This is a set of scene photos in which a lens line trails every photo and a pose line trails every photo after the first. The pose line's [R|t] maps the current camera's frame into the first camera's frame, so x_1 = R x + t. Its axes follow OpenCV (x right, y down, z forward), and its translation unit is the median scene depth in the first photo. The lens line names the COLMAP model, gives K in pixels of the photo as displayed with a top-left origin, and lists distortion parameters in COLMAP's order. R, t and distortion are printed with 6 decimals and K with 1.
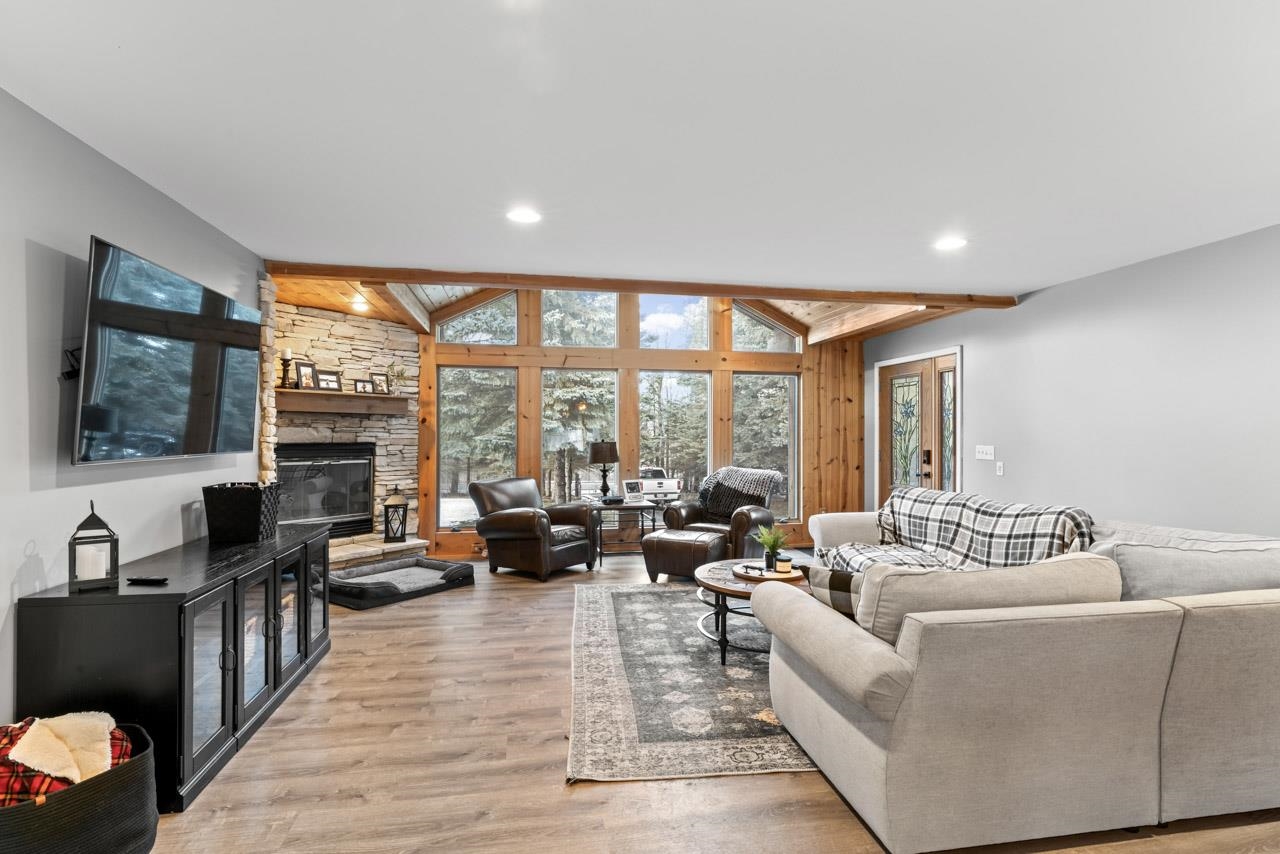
lens RADIAL K [[615.1, 0, 640.7], [0, 615.1, 430.5], [0, 0, 1]] dist [-0.004861, -0.000750]
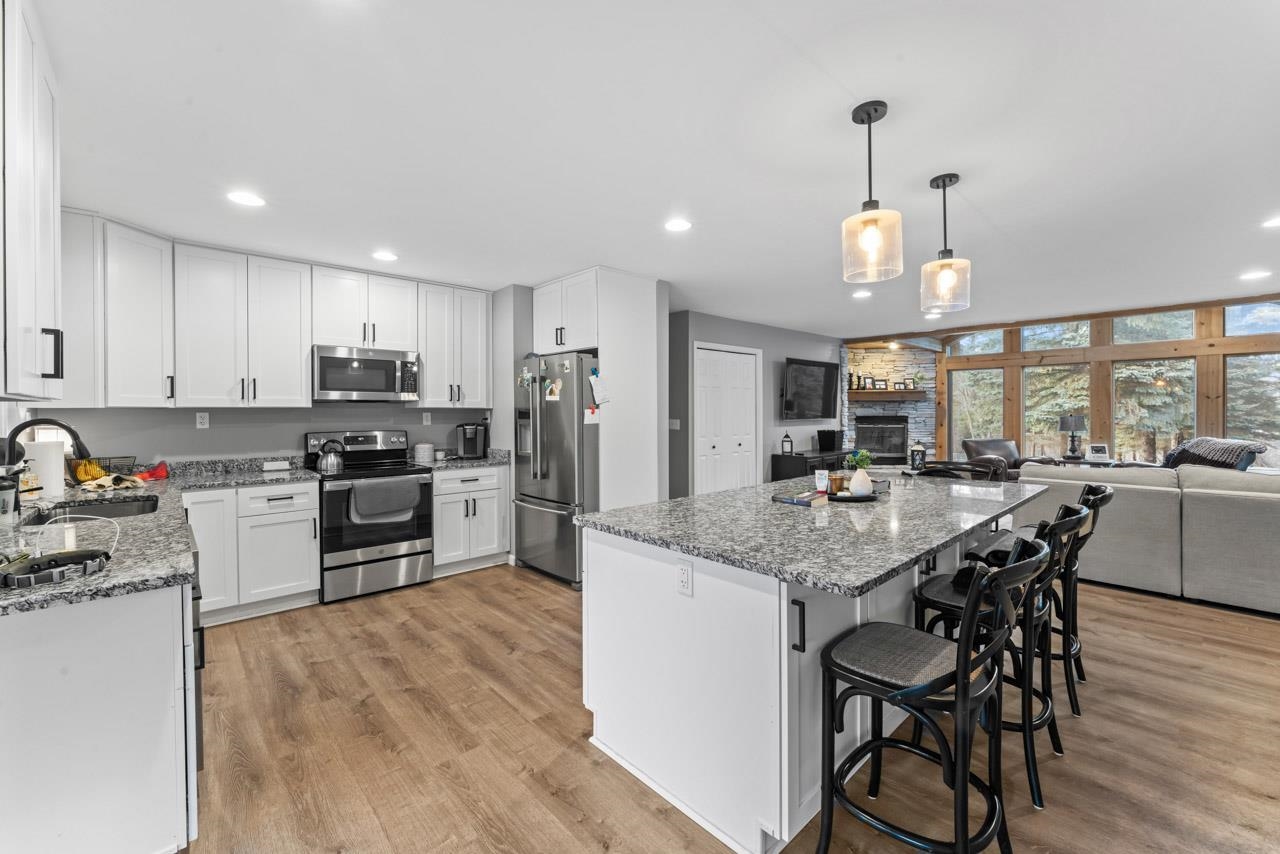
lens RADIAL K [[516.4, 0, 638.1], [0, 516.4, 416.5], [0, 0, 1]] dist [-0.001182, -0.000065]
pose [[0.527757, 0.004006, -0.849386, 0.501425], [0.009495, 0.999899, 0.010616, -0.003058], [0.849343, -0.013668, 0.527665, -0.551488]]
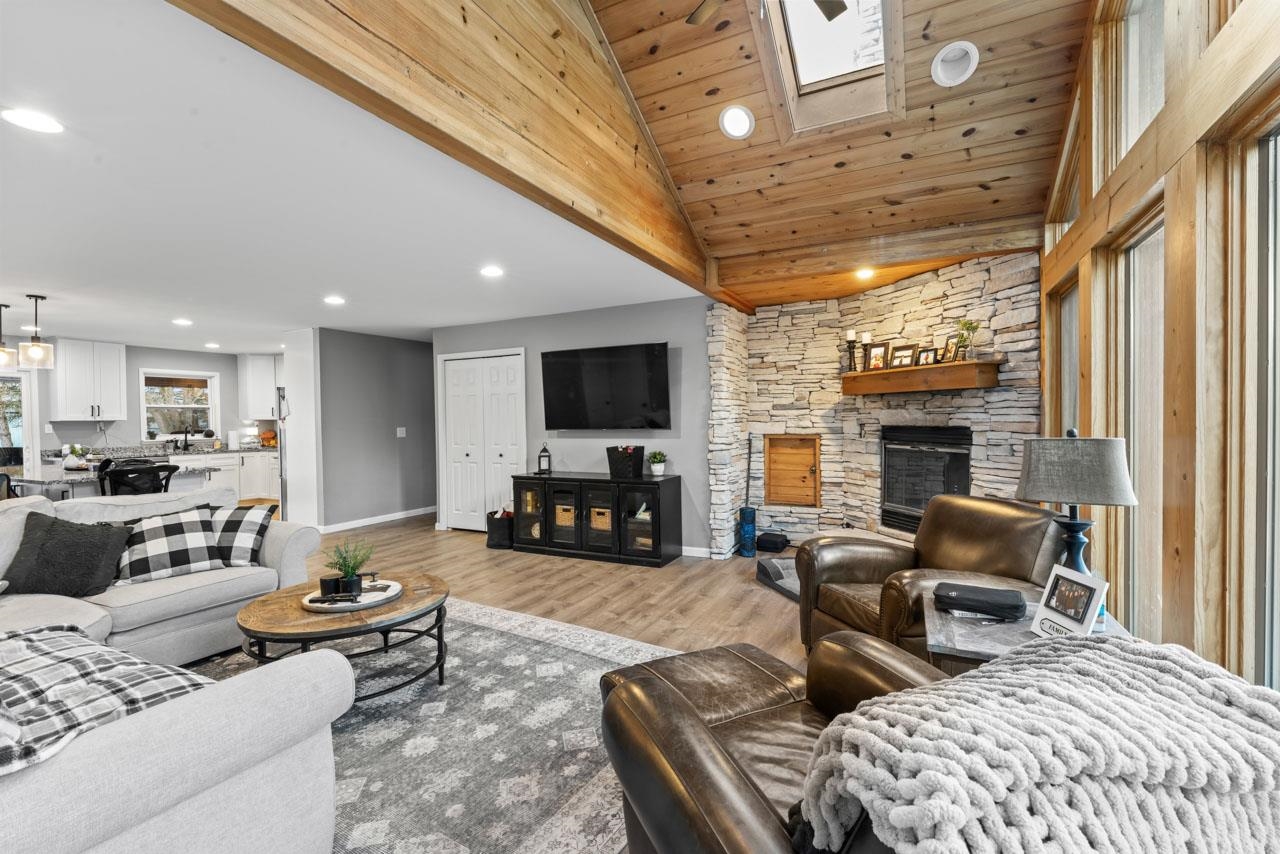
lens RADIAL K [[569.7, 0, 639.8], [0, 569.7, 427.1], [0, 0, 1]] dist [-0.001205, -0.000045]
pose [[-0.610019, 0.015384, -0.792237, 0.392607], [0.013458, 0.999868, 0.009054, 0.008986], [0.792272, -0.005139, -0.610146, 1.220701]]
